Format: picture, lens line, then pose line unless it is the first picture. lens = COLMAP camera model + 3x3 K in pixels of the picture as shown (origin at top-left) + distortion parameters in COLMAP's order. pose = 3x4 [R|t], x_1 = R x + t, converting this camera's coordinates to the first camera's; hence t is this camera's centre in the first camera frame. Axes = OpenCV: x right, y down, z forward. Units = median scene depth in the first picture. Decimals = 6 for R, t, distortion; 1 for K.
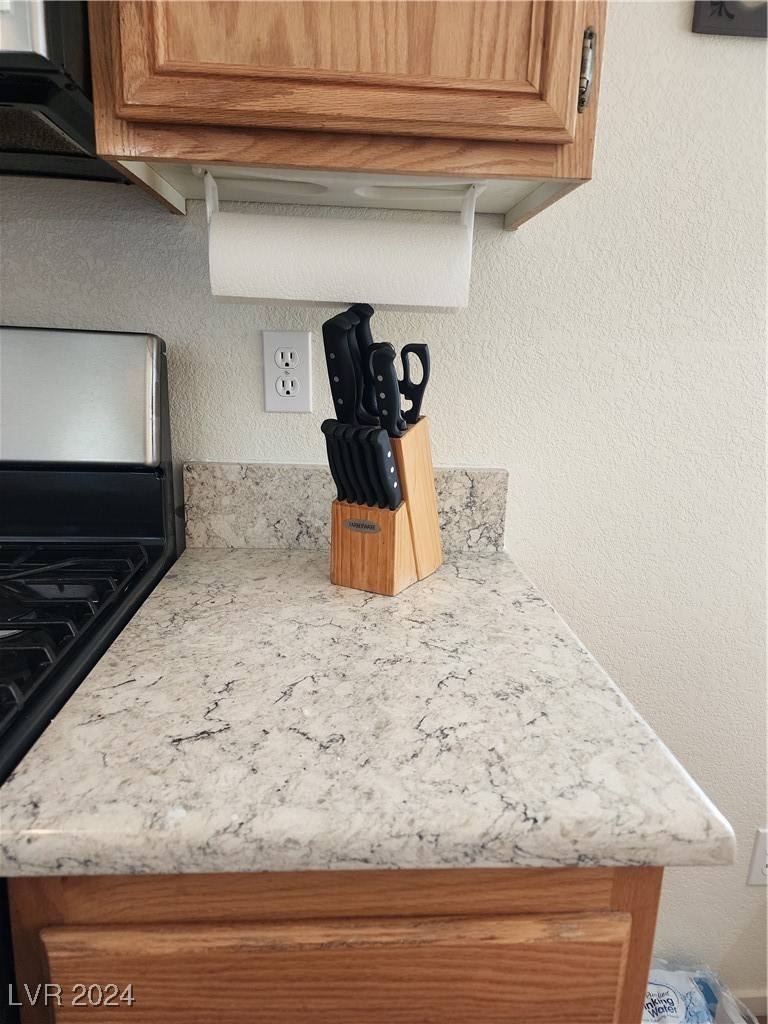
lens RADIAL K [[689.7, 0, 390.9], [0, 689.7, 523.6], [0, 0, 1]] dist [0.077508, -0.077237]
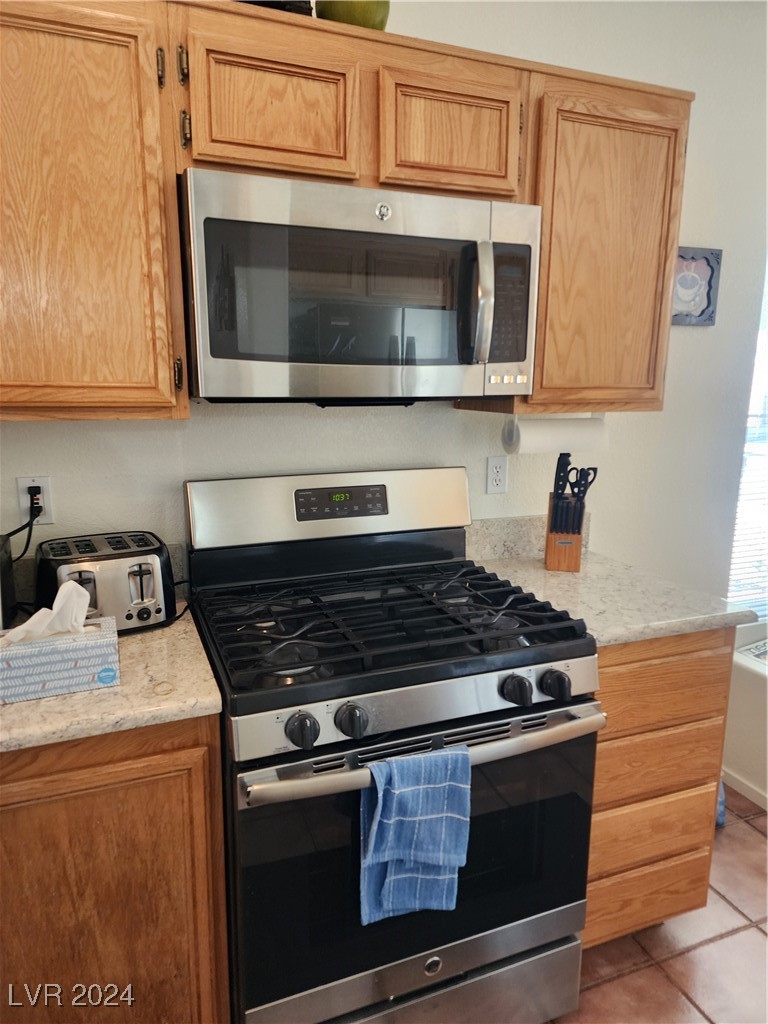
lens RADIAL K [[688.0, 0, 383.1], [0, 688.0, 516.4], [0, 0, 1]] dist [0.016300, -0.003197]
pose [[0.953111, -0.085826, 0.290195, -1.573460], [0.098049, 0.994793, -0.027817, -0.098194], [-0.286296, 0.054966, 0.956563, -1.269481]]
